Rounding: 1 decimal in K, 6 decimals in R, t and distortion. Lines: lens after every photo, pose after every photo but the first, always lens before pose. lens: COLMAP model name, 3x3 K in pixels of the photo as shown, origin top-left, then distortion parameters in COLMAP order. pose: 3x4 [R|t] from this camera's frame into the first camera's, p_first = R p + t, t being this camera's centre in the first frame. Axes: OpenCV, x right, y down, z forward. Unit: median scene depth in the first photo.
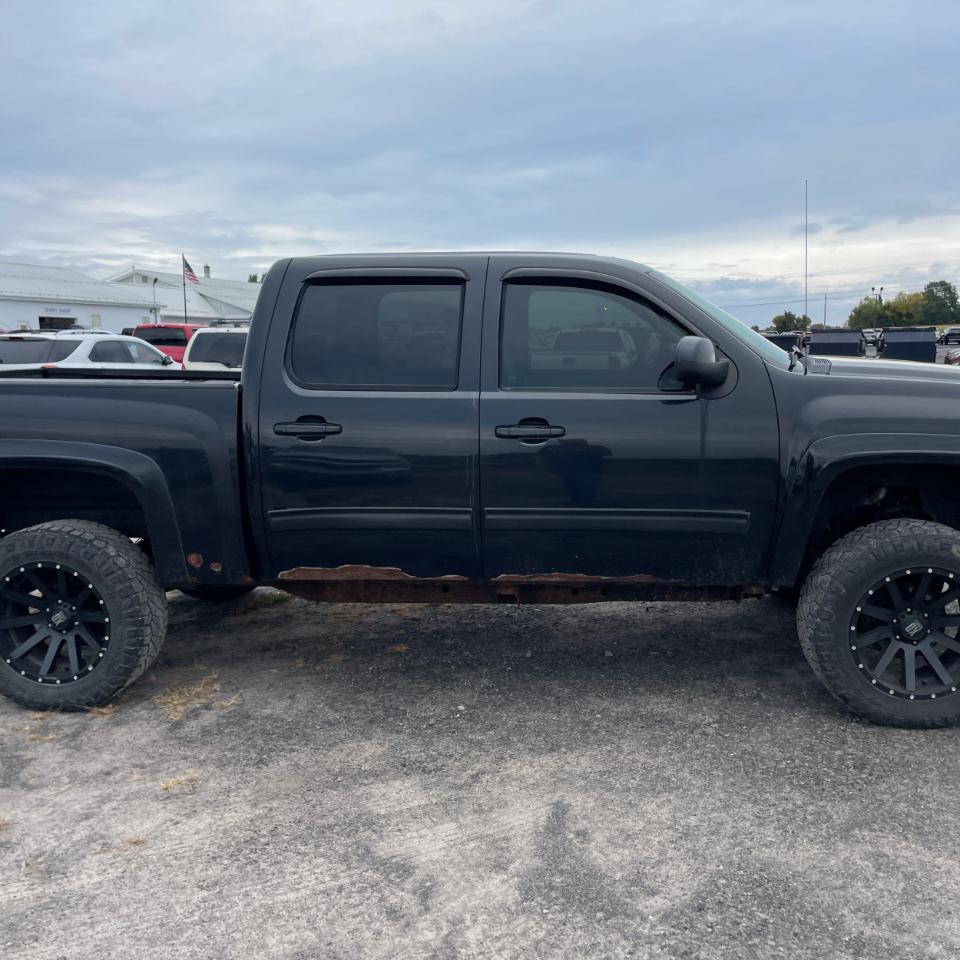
lens RADIAL K [[960.6, 0, 481.1], [0, 960.6, 496.3], [0, 0, 1]] dist [0.100803, -0.137290]
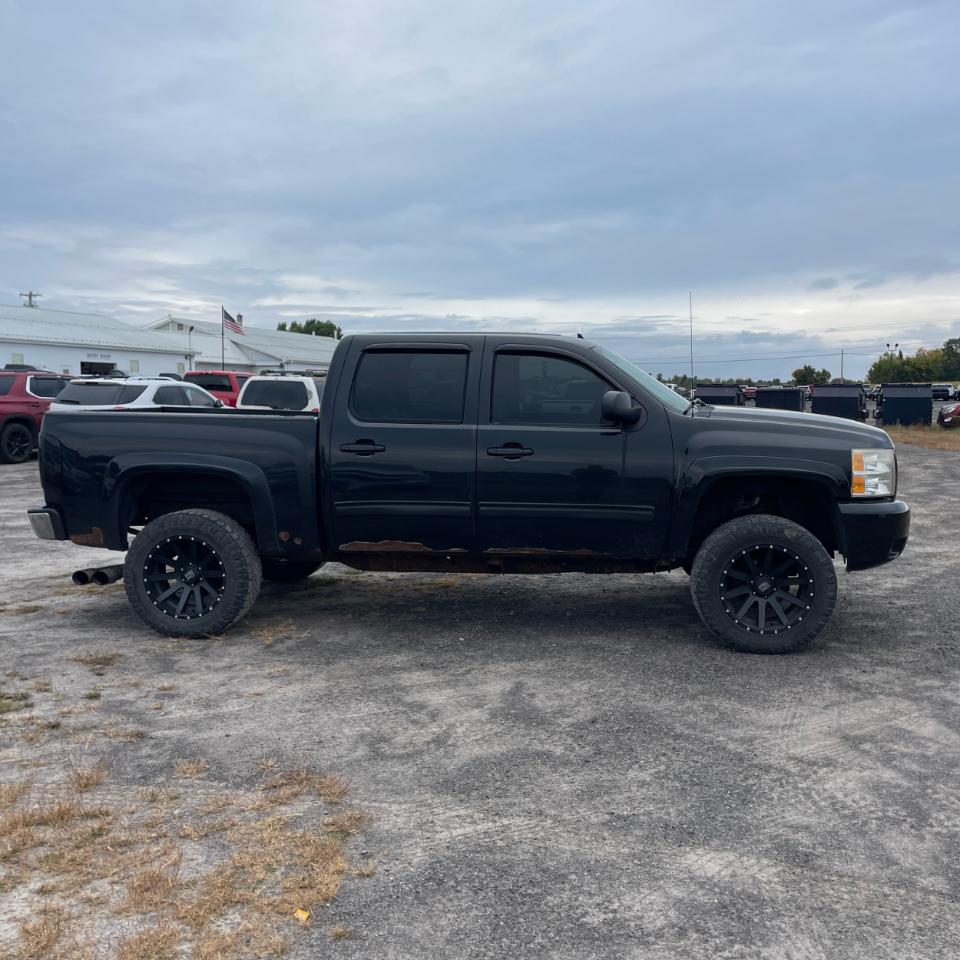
lens RADIAL K [[955.1, 0, 480.0], [0, 955.1, 480.0], [0, 0, 1]] dist [0.101225, -0.131133]
pose [[0.999605, 0.016146, -0.022982, 0.036921], [-0.017614, 0.997718, -0.065182, 0.071612], [0.021877, 0.065561, 0.997609, -0.466266]]
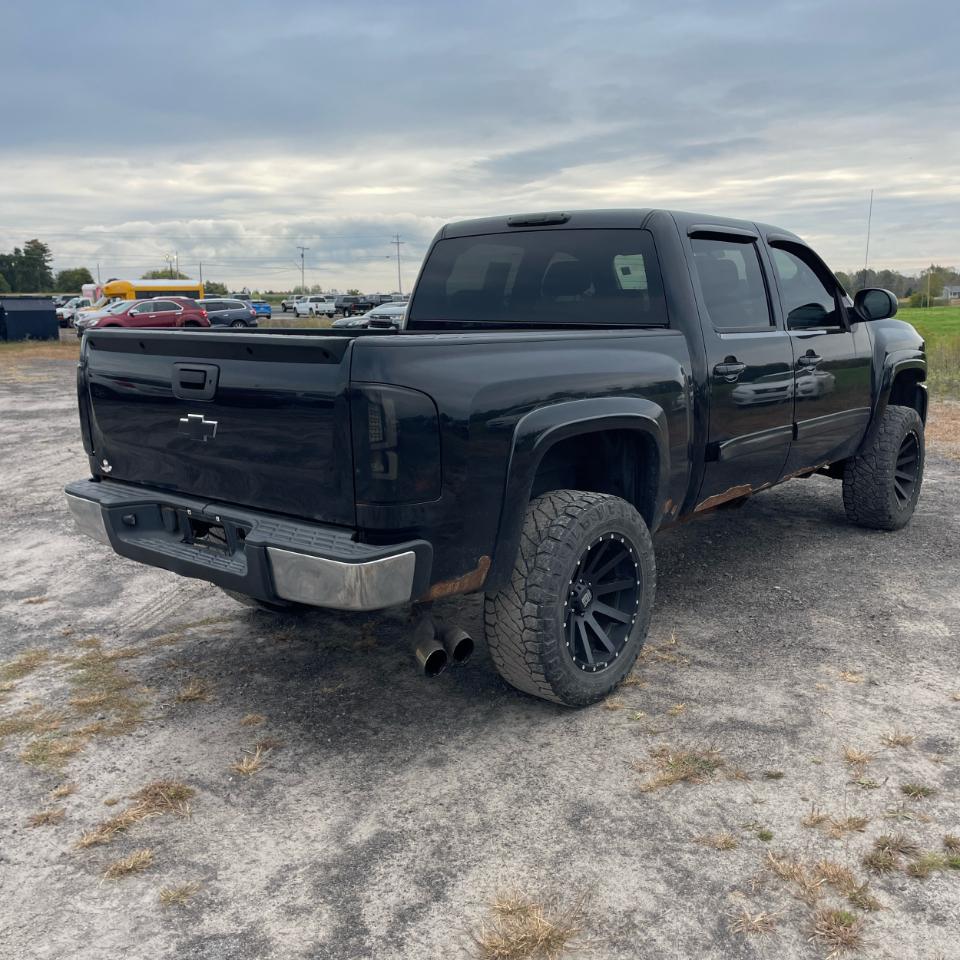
lens RADIAL K [[955.1, 0, 480.0], [0, 955.1, 480.0], [0, 0, 1]] dist [0.101225, -0.131133]
pose [[0.571263, -0.142792, 0.808251, -1.222313], [0.131853, 0.987926, 0.081343, -0.068403], [-0.810107, 0.060102, 0.583193, 0.579856]]
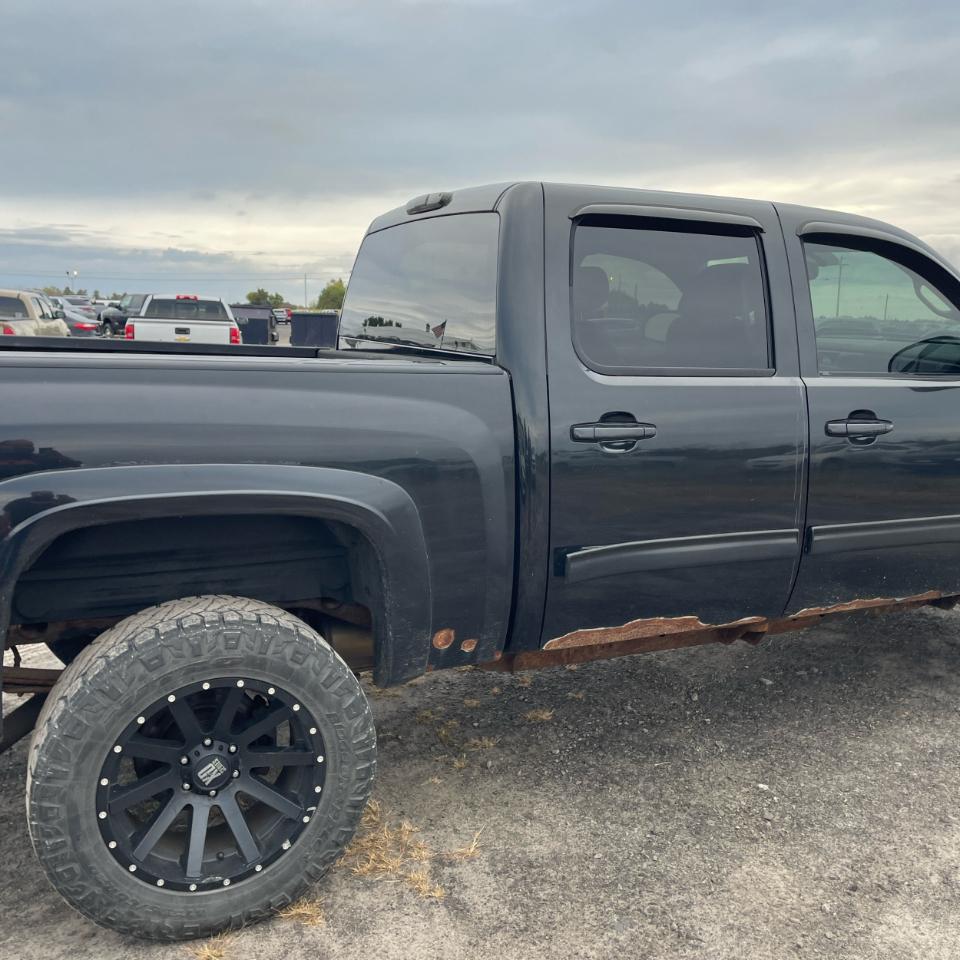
lens RADIAL K [[955.1, 0, 480.0], [0, 955.1, 480.0], [0, 0, 1]] dist [0.101225, -0.131133]
pose [[0.864950, -0.050525, 0.499308, -0.592524], [0.045408, 0.998717, 0.022400, -0.053597], [-0.499800, 0.003298, 0.866135, 0.441291]]
